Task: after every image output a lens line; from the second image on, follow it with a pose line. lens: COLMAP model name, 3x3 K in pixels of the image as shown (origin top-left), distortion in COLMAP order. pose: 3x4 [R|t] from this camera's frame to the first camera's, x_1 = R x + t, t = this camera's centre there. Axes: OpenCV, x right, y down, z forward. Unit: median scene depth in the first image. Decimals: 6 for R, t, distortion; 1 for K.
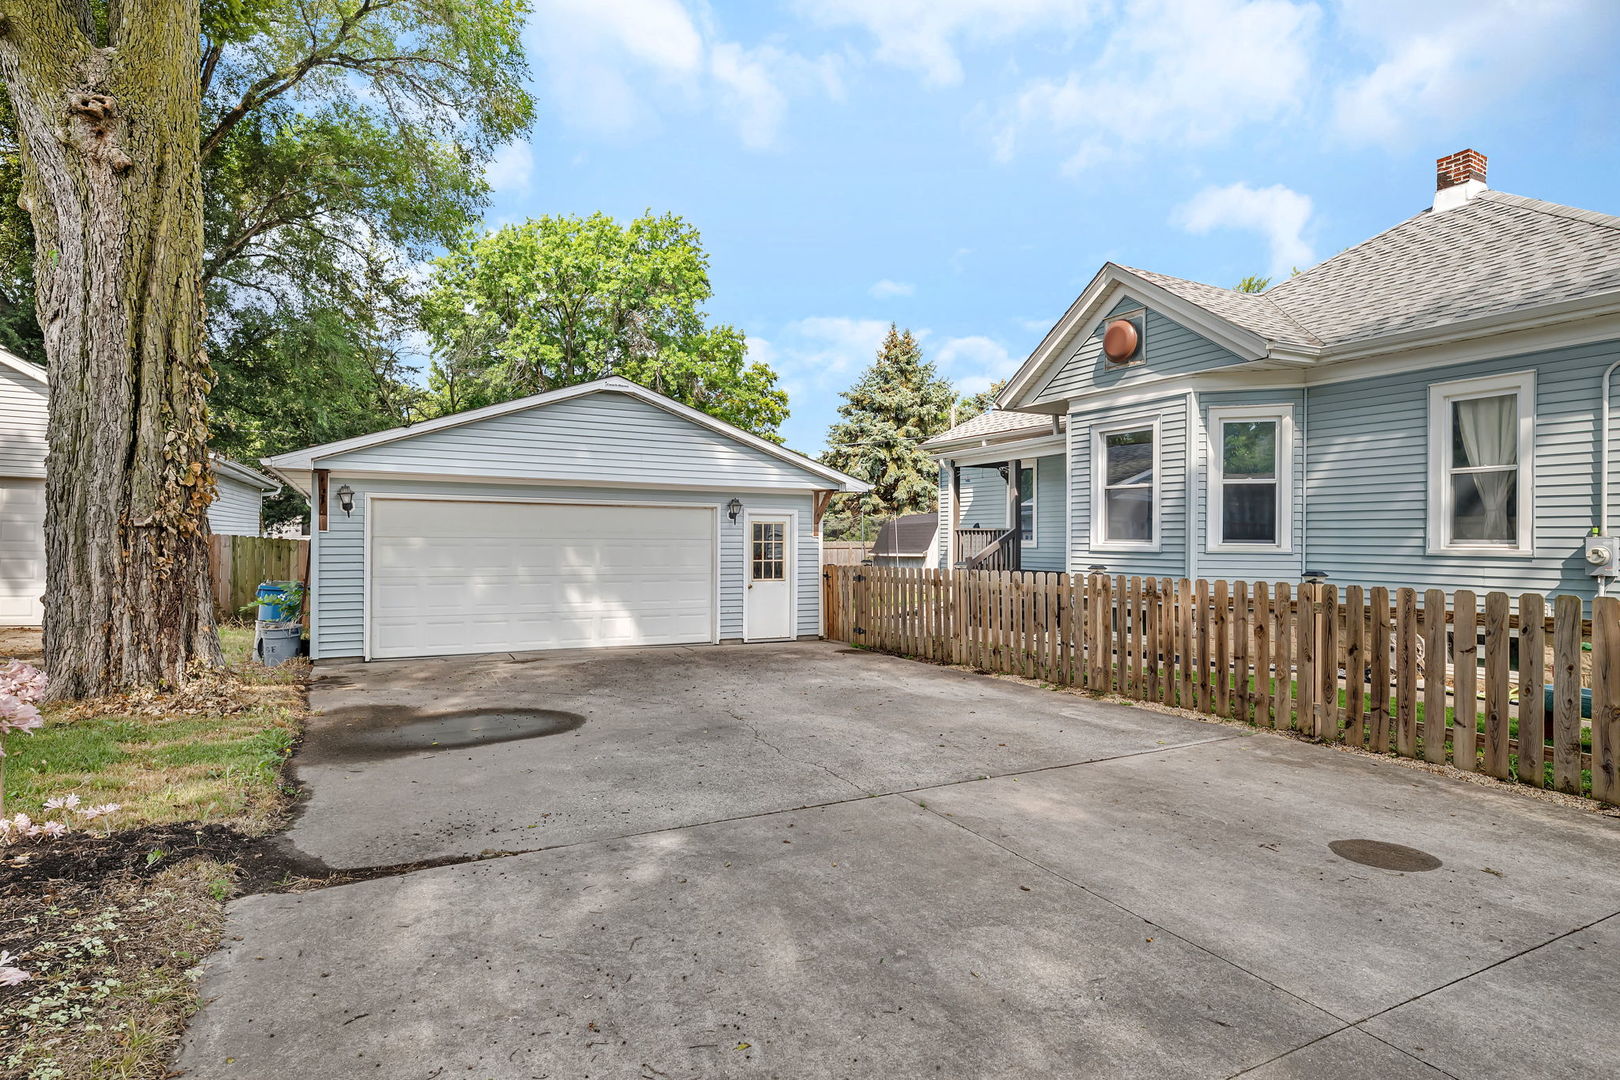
lens RADIAL K [[821.8, 0, 803.7], [0, 821.8, 546.4], [0, 0, 1]] dist [0.004902, -0.000918]
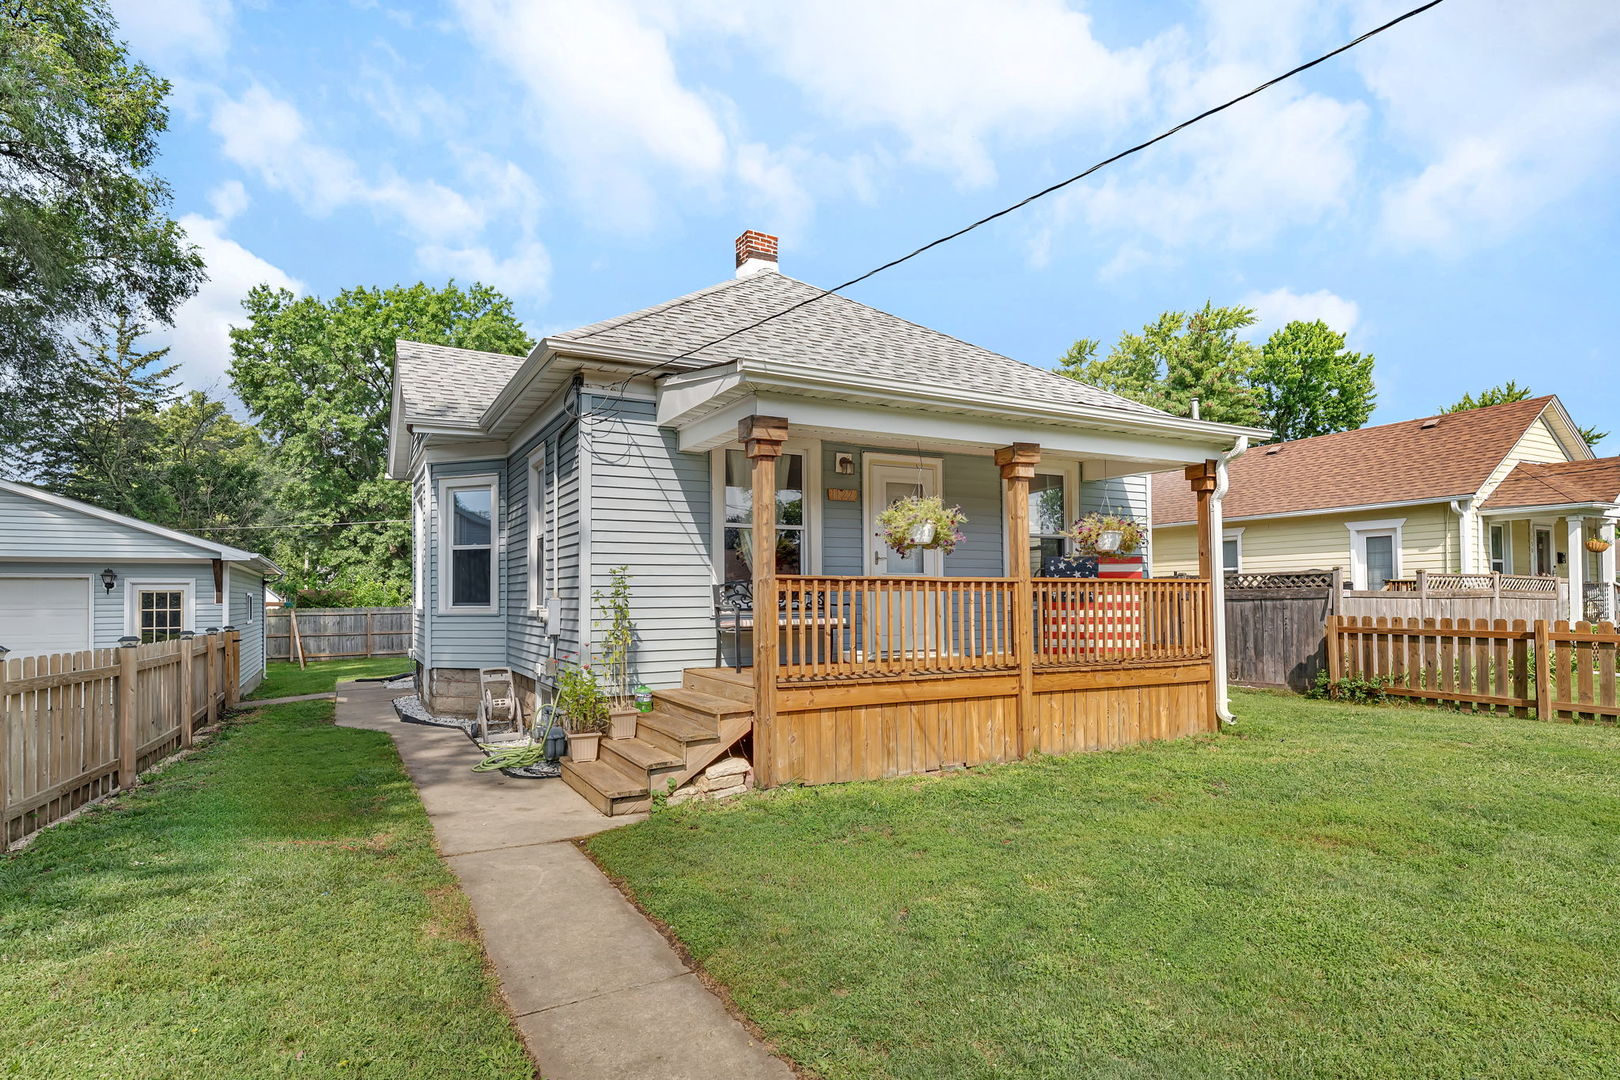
lens RADIAL K [[821.8, 0, 777.3], [0, 821.8, 581.9], [0, 0, 1]] dist [0.004902, -0.000918]
pose [[0.999806, -0.016256, 0.011131, 0.329861], [0.016585, 0.999408, -0.030135, 0.001421], [-0.010635, 0.030313, 0.999484, -0.018733]]
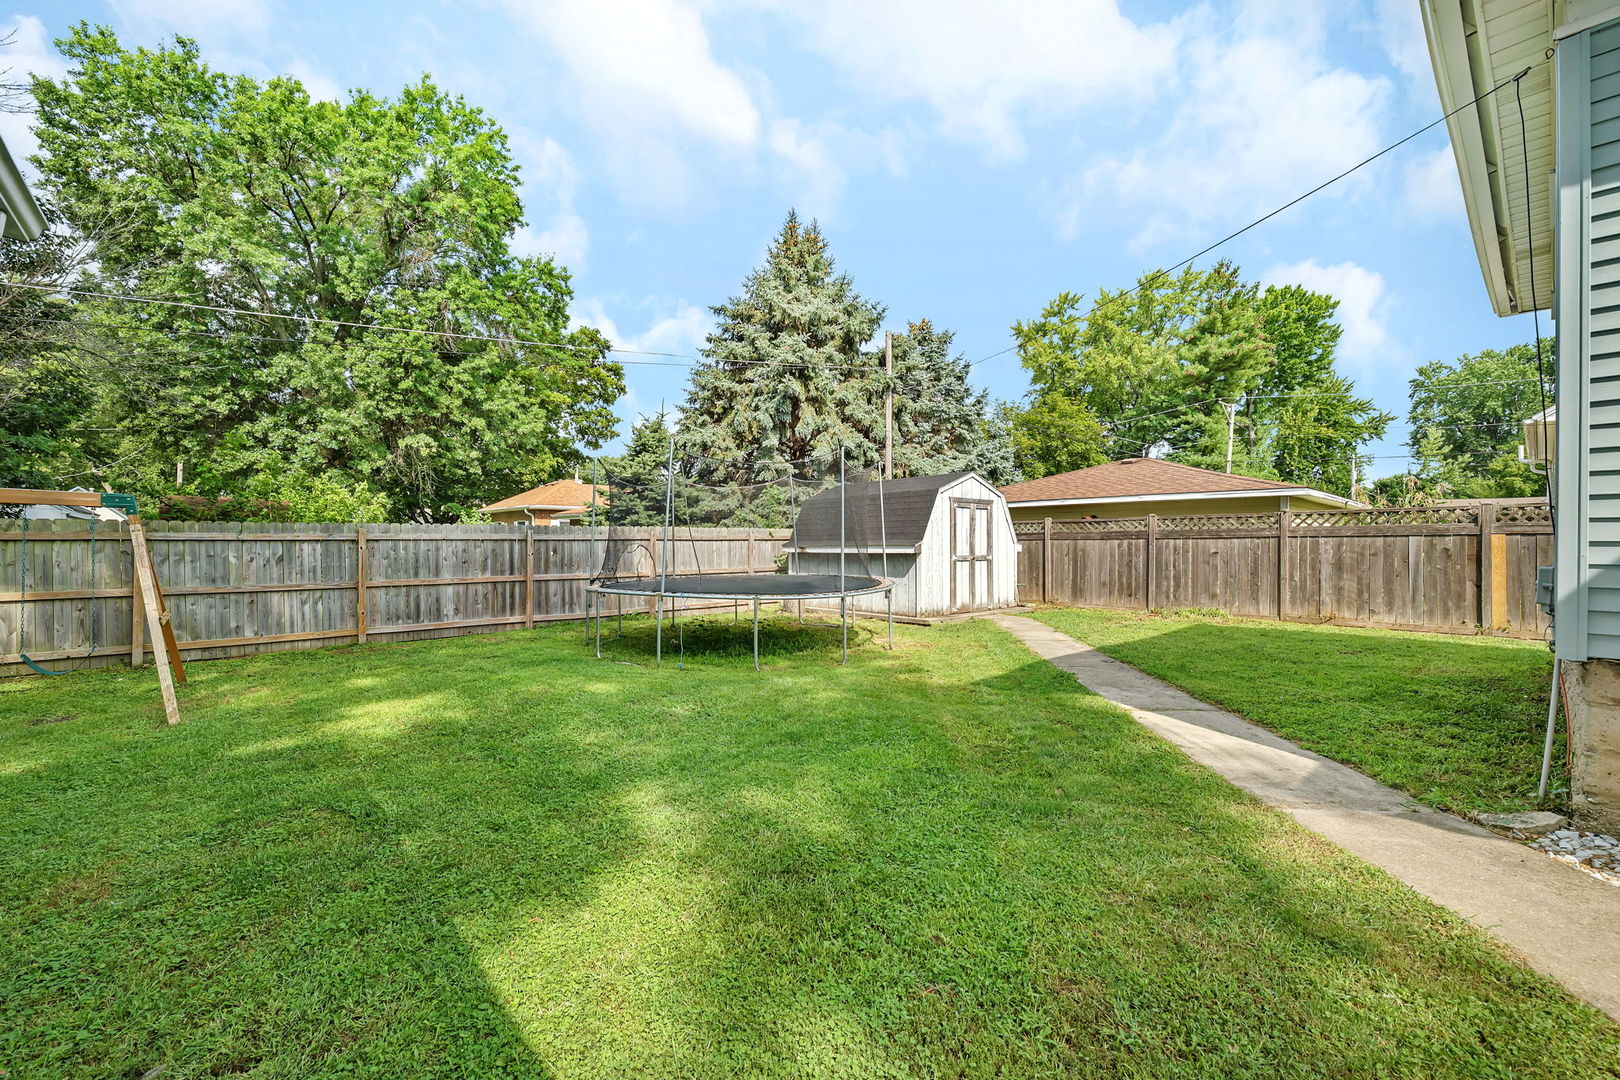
lens RADIAL K [[651.9, 0, 800.8], [0, 651.9, 539.8], [0, 0, 1]] dist [-0.002204, 0.000089]
pose [[0.967630, -0.002832, 0.252356, -0.026666], [0.005039, 0.999955, -0.008098, 0.006429], [-0.252321, 0.009108, 0.967601, 0.614178]]
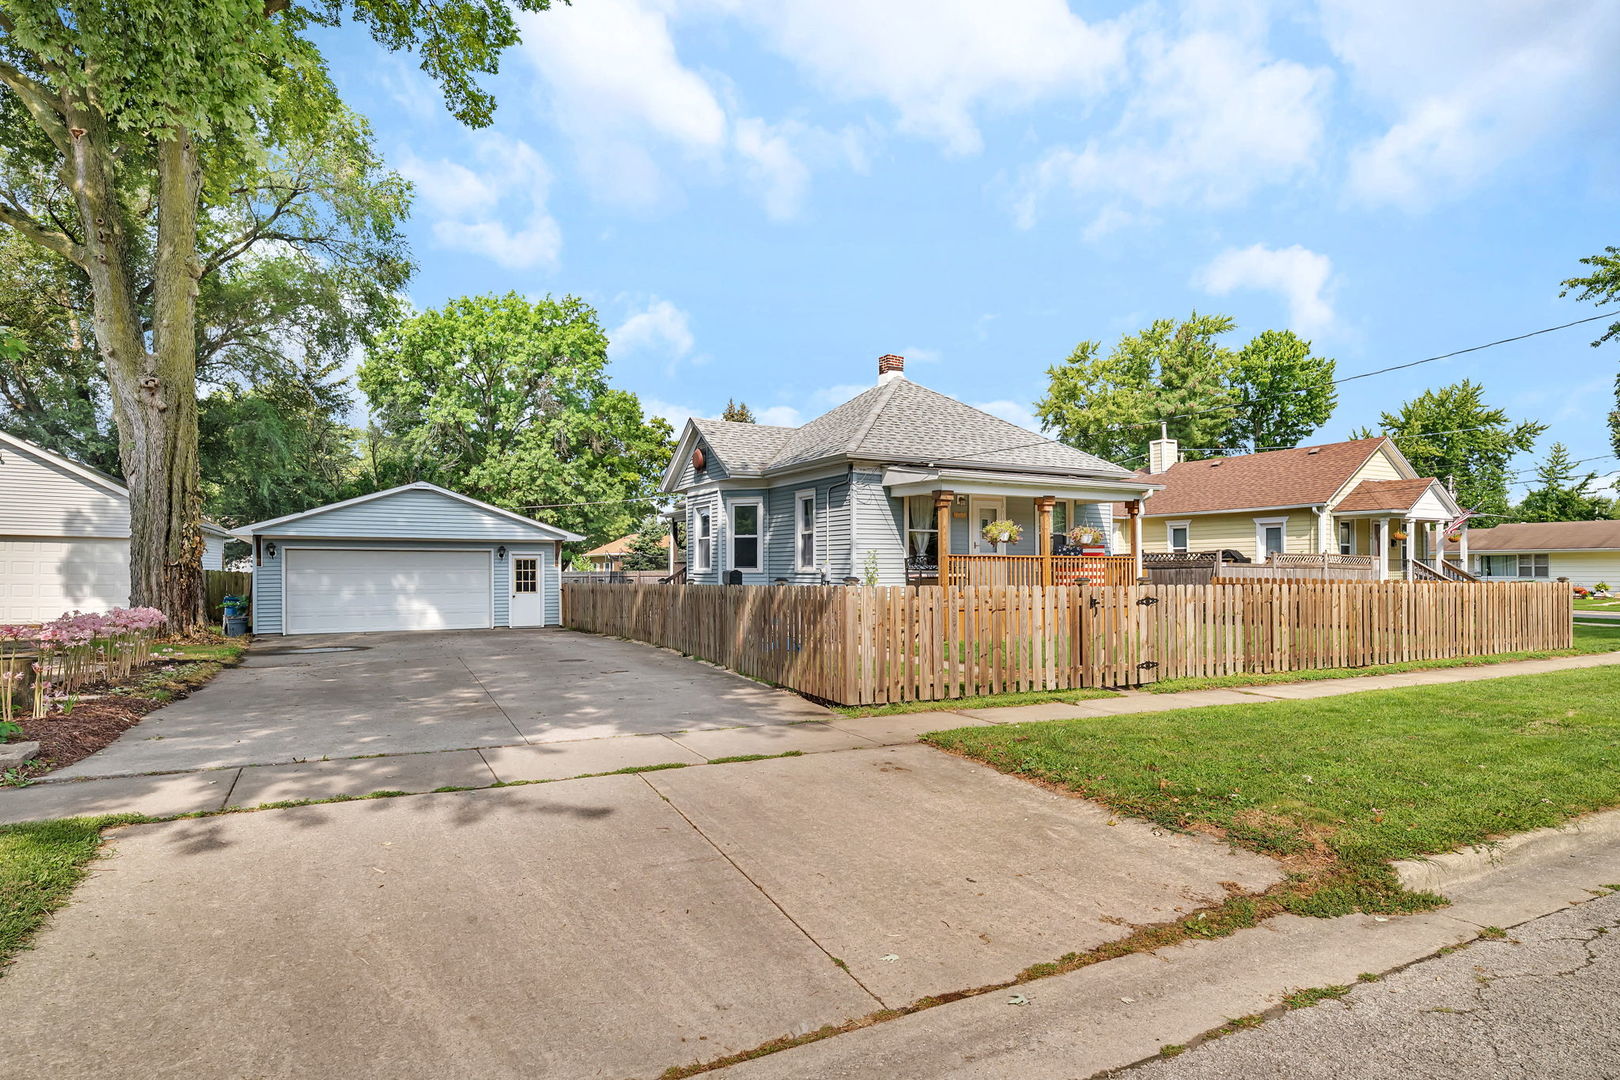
lens RADIAL K [[821.8, 0, 793.7], [0, 821.8, 578.8], [0, 0, 1]] dist [0.004902, -0.000918]
pose [[0.999590, -0.010491, 0.026625, 0.216037], [0.010445, 0.999944, 0.001862, 0.006685], [-0.026643, -0.001583, 0.999644, -0.335781]]
